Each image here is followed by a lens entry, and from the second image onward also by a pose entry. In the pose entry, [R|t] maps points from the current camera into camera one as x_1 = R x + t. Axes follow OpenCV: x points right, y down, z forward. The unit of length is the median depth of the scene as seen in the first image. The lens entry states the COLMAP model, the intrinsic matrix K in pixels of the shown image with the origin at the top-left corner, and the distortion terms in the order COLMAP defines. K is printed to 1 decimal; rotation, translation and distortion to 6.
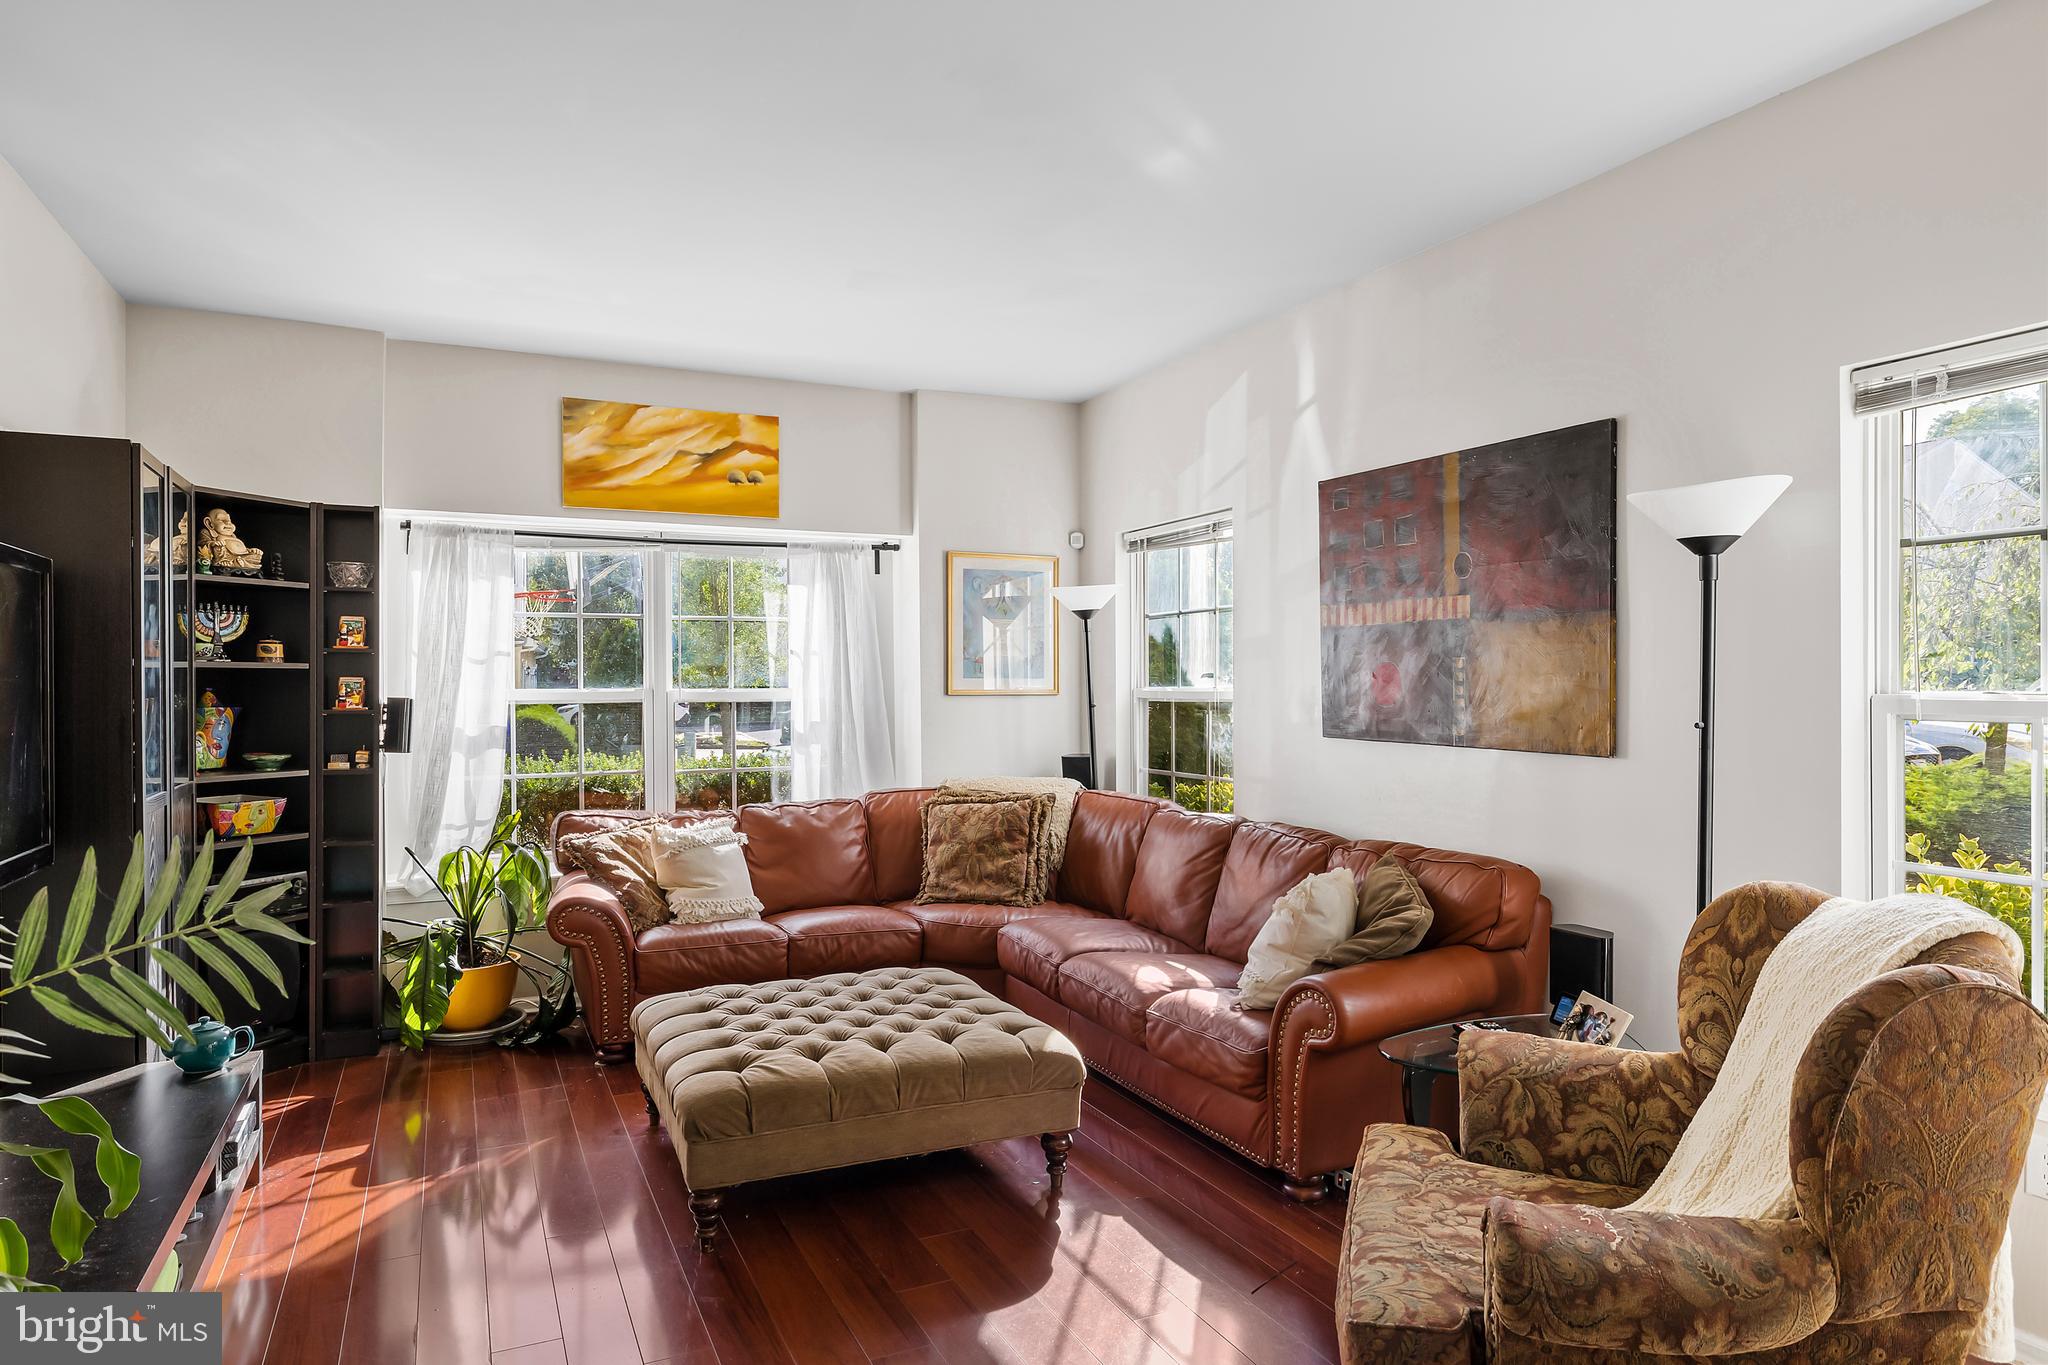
lens RADIAL K [[1207.0, 0, 1022.5], [0, 1207.0, 679.2], [0, 0, 1]] dist [-0.004125, 0.000239]
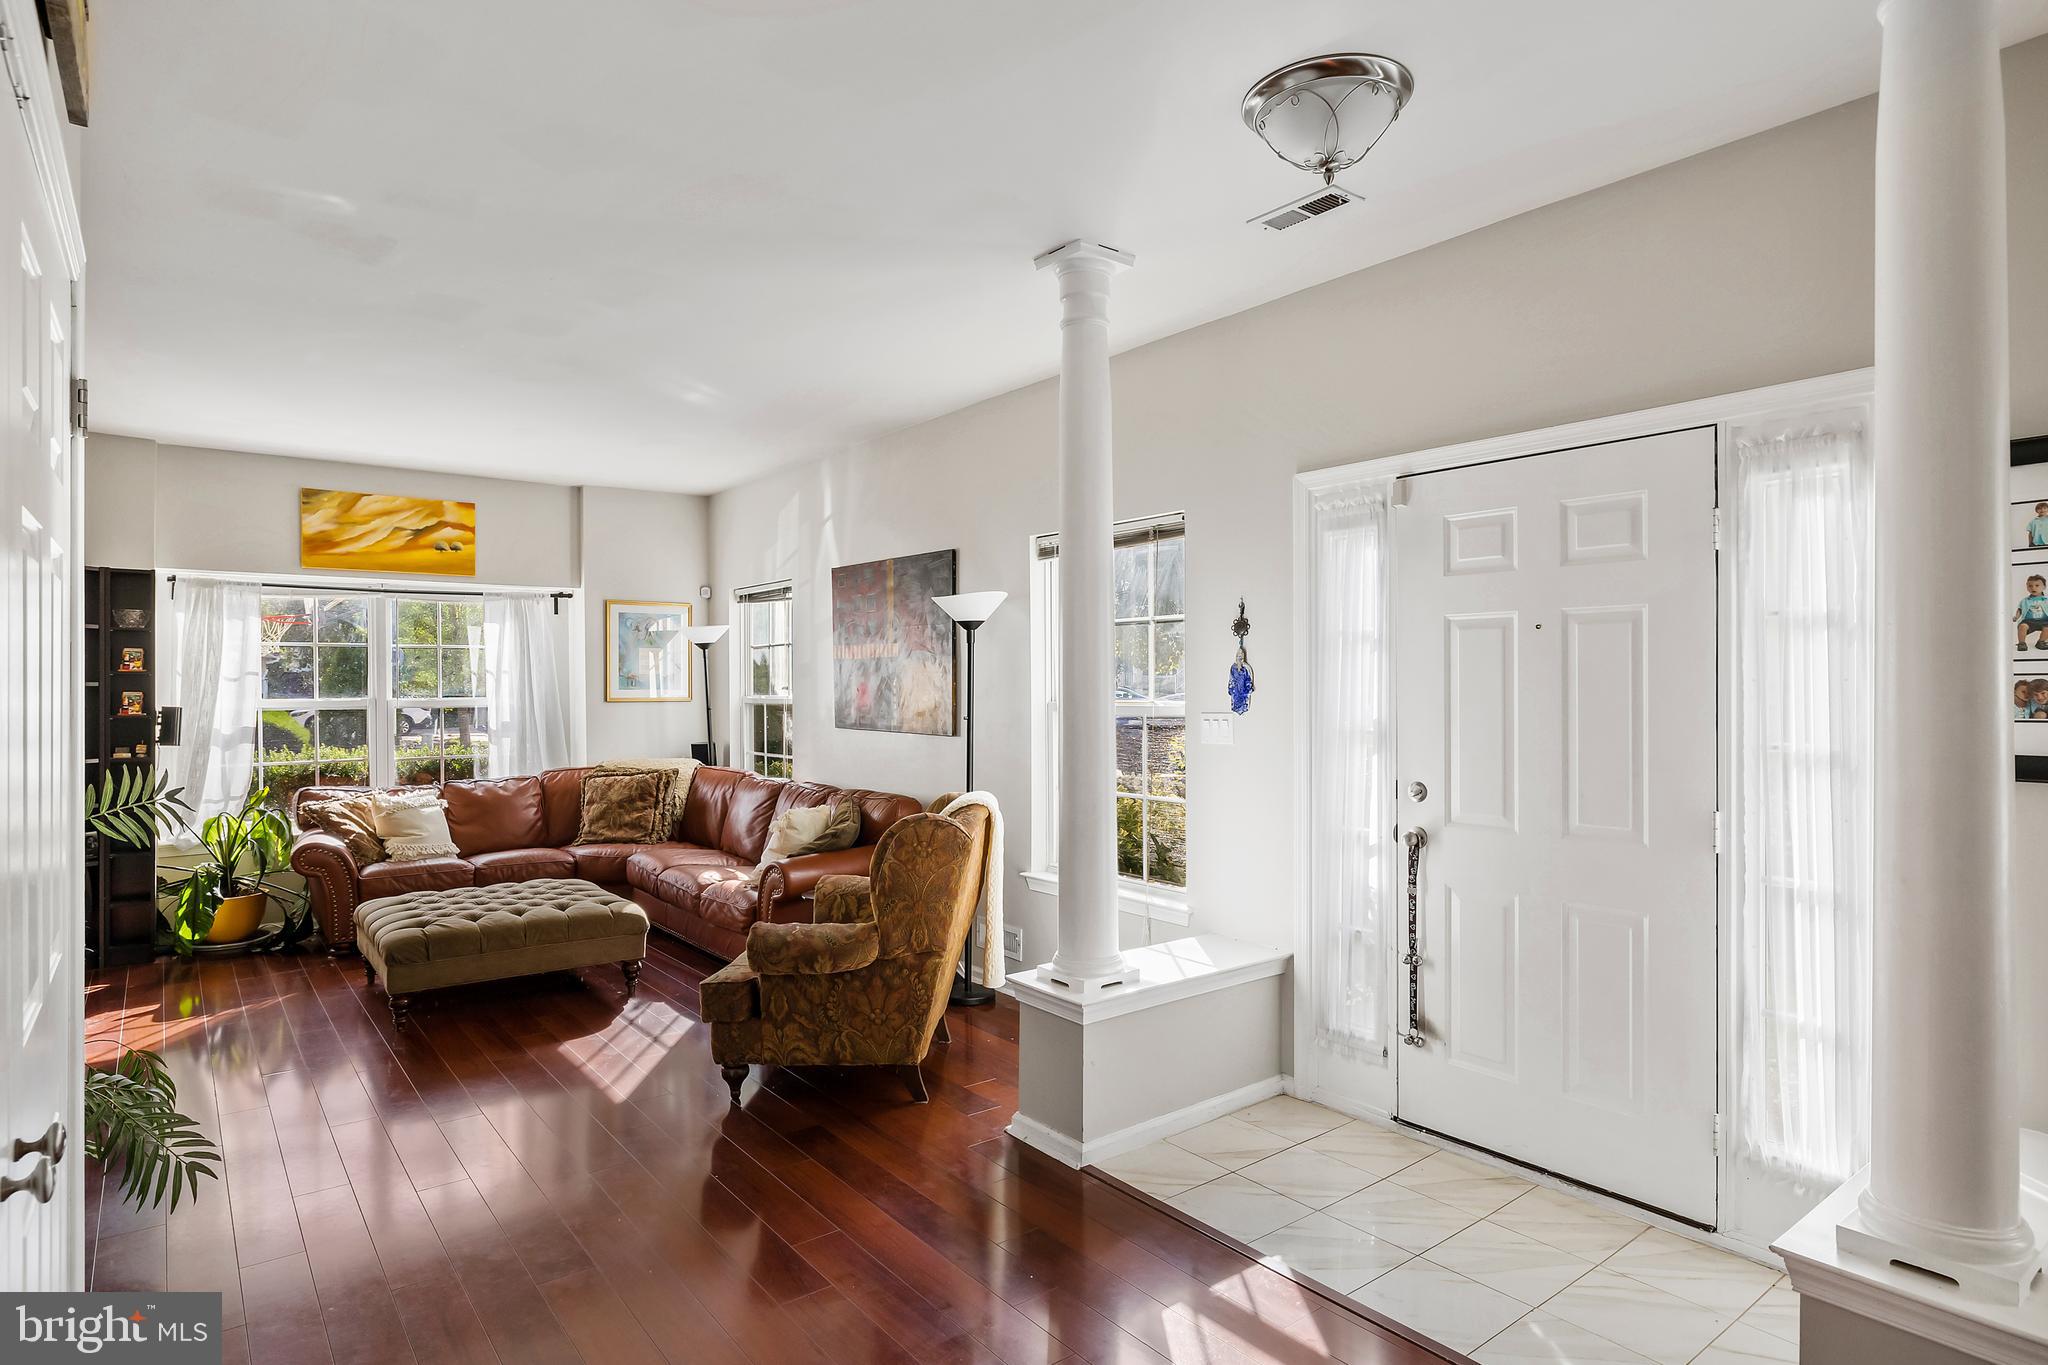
lens RADIAL K [[1097.0, 0, 1024.0], [0, 1097.0, 682.5], [0, 0, 1]] dist [0.001117, -0.000458]
pose [[0.975356, -0.001298, 0.220633, 0.164173], [0.001112, 0.999999, 0.000965, -0.012477], [-0.220634, -0.000696, 0.975357, -0.452880]]
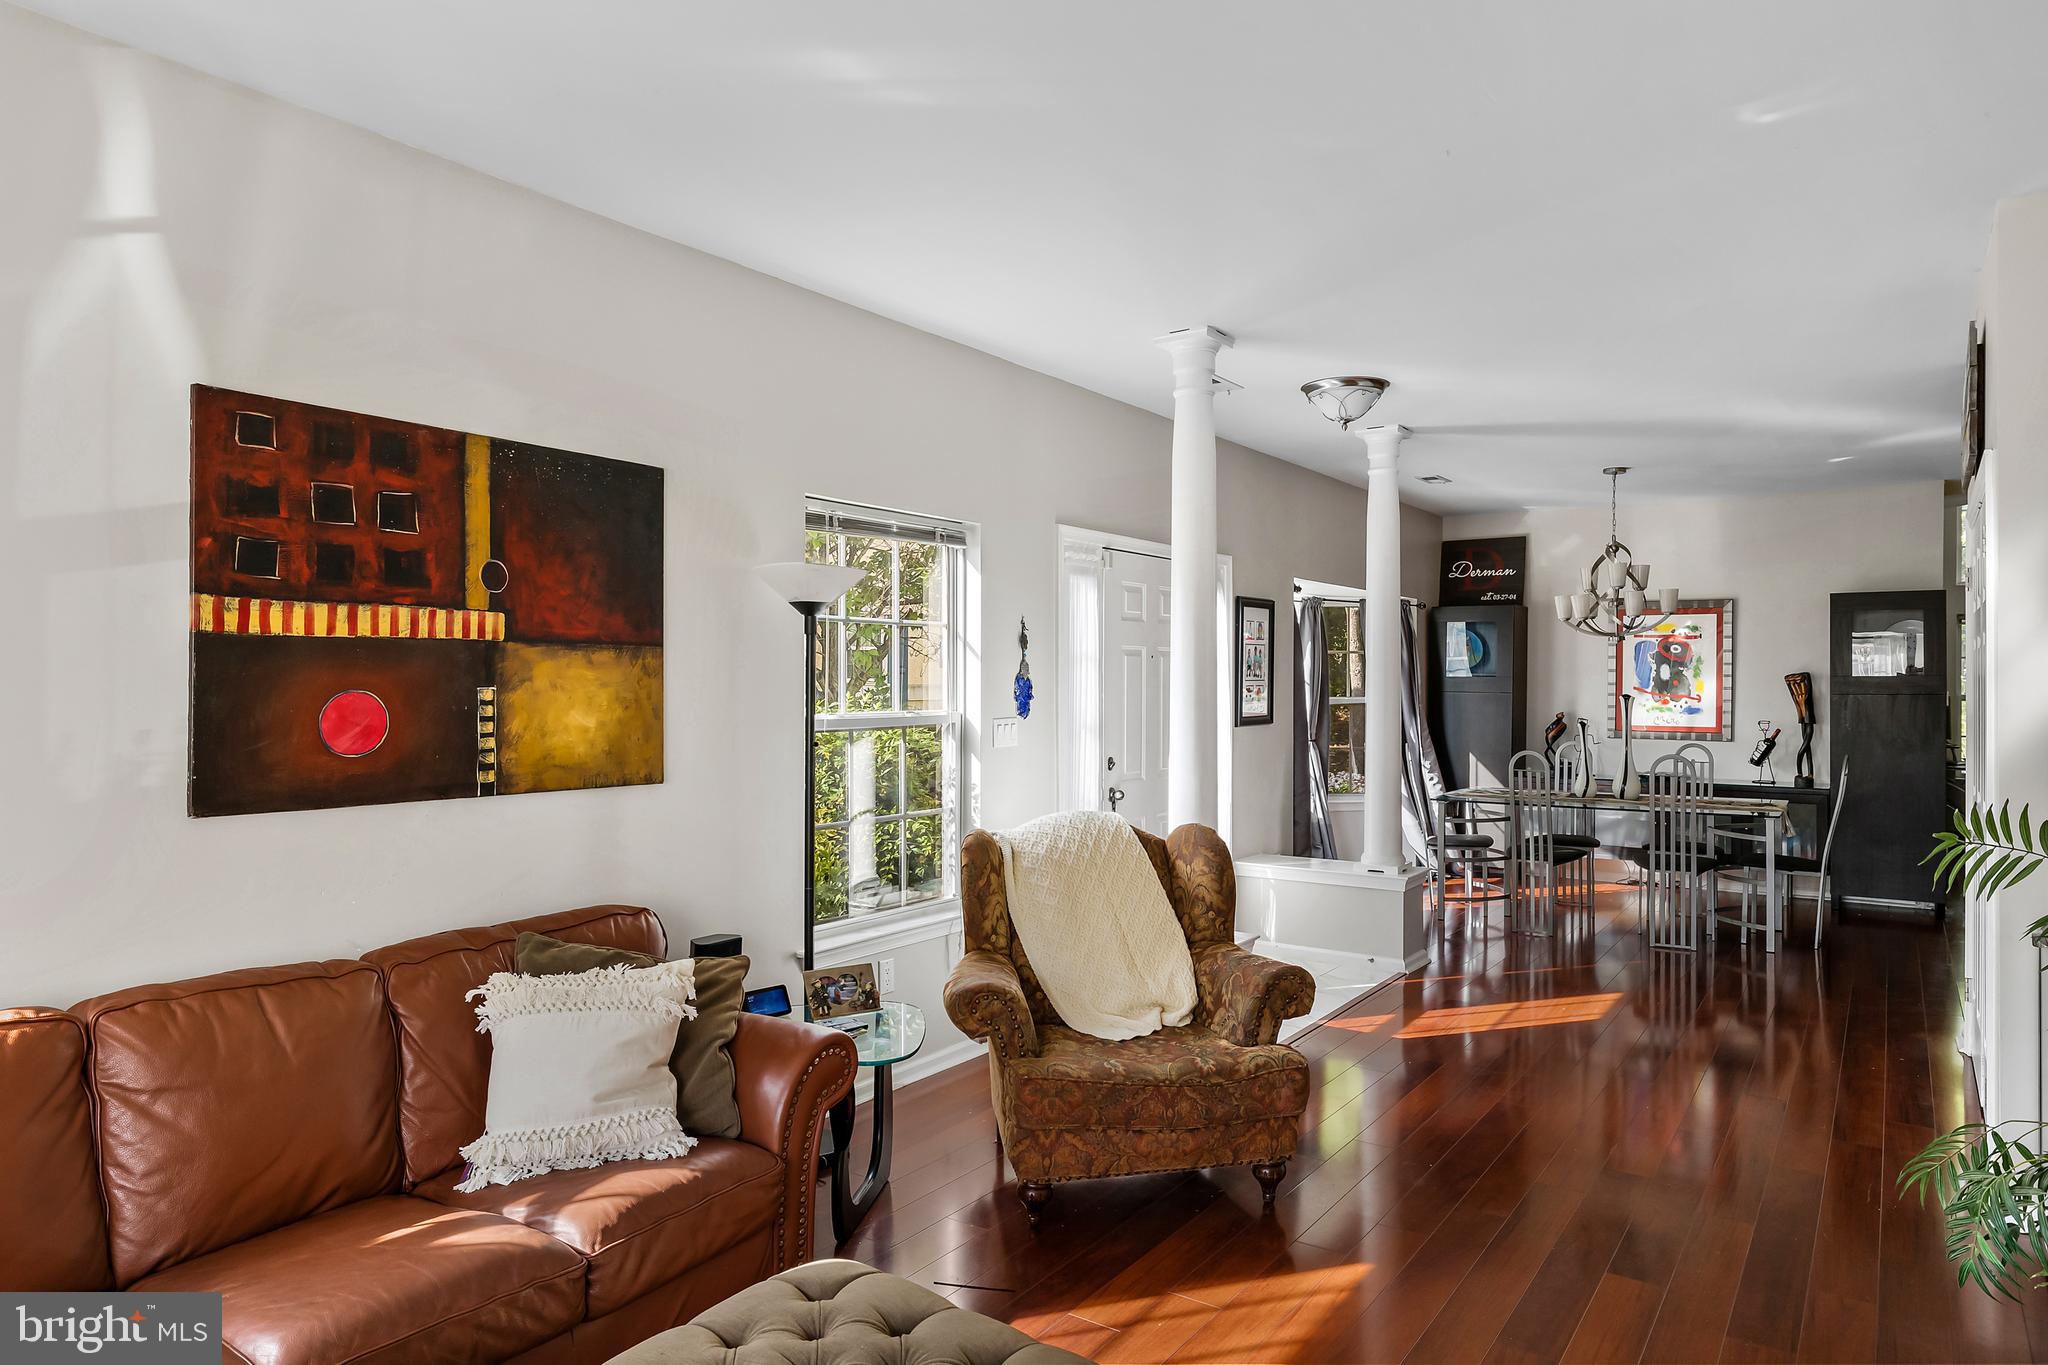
lens RADIAL K [[1207.0, 0, 1022.5], [0, 1207.0, 679.2], [0, 0, 1]] dist [-0.004125, 0.000239]
pose [[-0.480148, 0.002447, 0.877184, -0.435632], [-0.001998, 0.999990, -0.003884, -0.017520], [-0.877185, -0.003618, -0.480138, 0.885807]]
